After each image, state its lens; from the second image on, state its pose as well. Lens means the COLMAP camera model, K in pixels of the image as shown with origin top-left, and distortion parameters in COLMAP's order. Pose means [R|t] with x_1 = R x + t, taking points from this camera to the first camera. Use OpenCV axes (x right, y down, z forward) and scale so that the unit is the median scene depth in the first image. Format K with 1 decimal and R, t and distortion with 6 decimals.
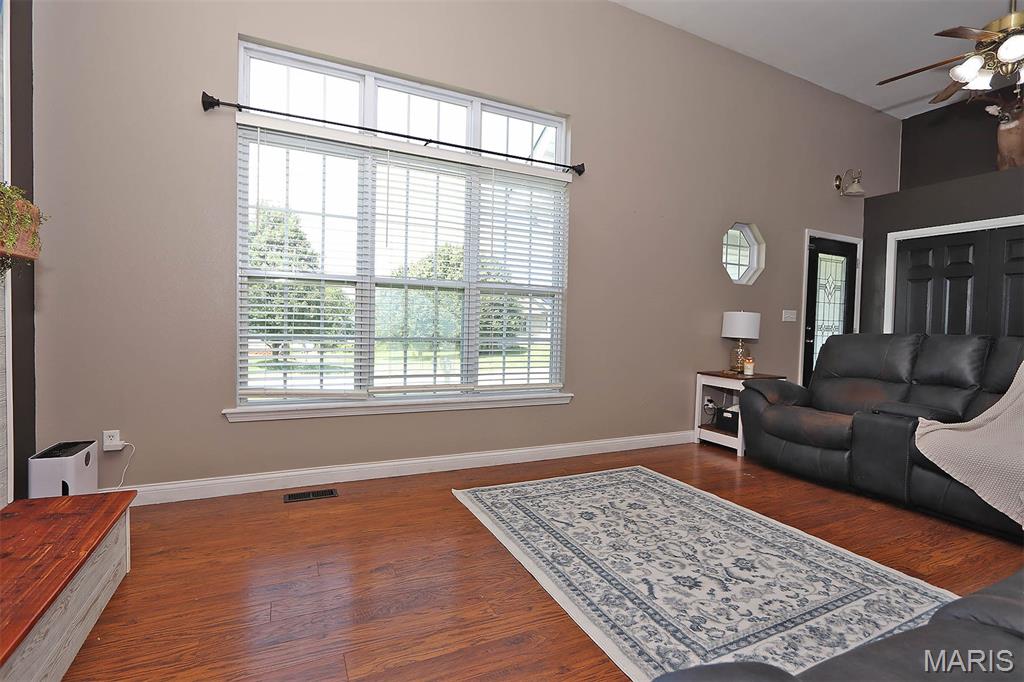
lens RADIAL K [[465.5, 0, 506.4], [0, 465.5, 339.9], [0, 0, 1]] dist [-0.018432, -0.000697]
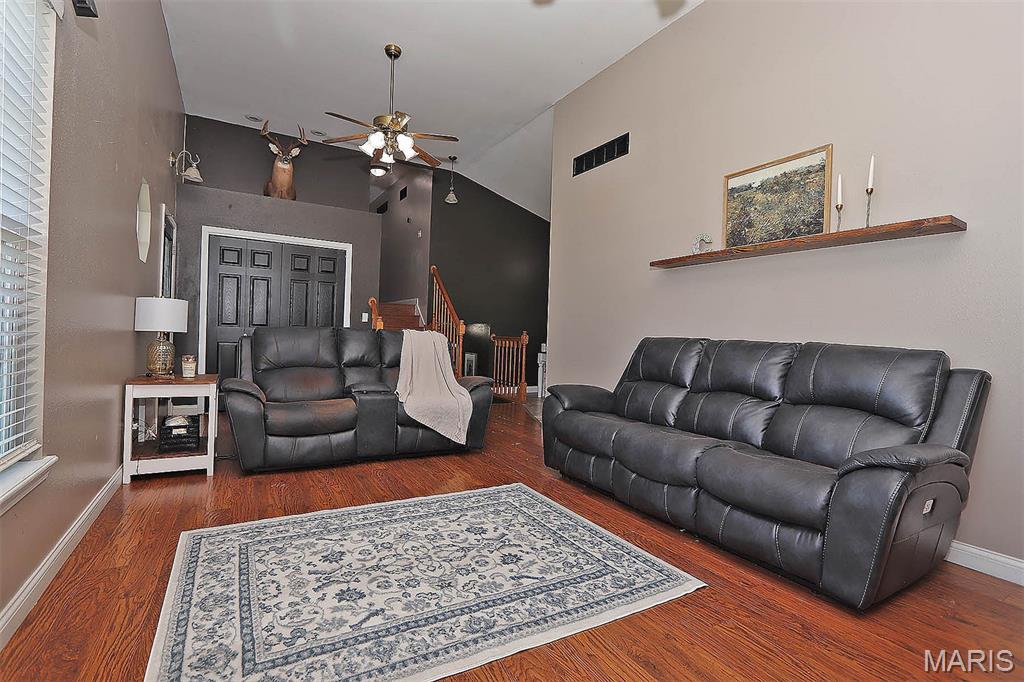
lens RADIAL K [[465.5, 0, 506.0], [0, 465.5, 338.5], [0, 0, 1]] dist [-0.018432, -0.000697]
pose [[-0.068391, -0.035249, 0.997036, -0.555787], [-0.003040, 0.999378, 0.035123, -0.038658], [-0.997654, -0.000629, -0.068456, 0.853905]]
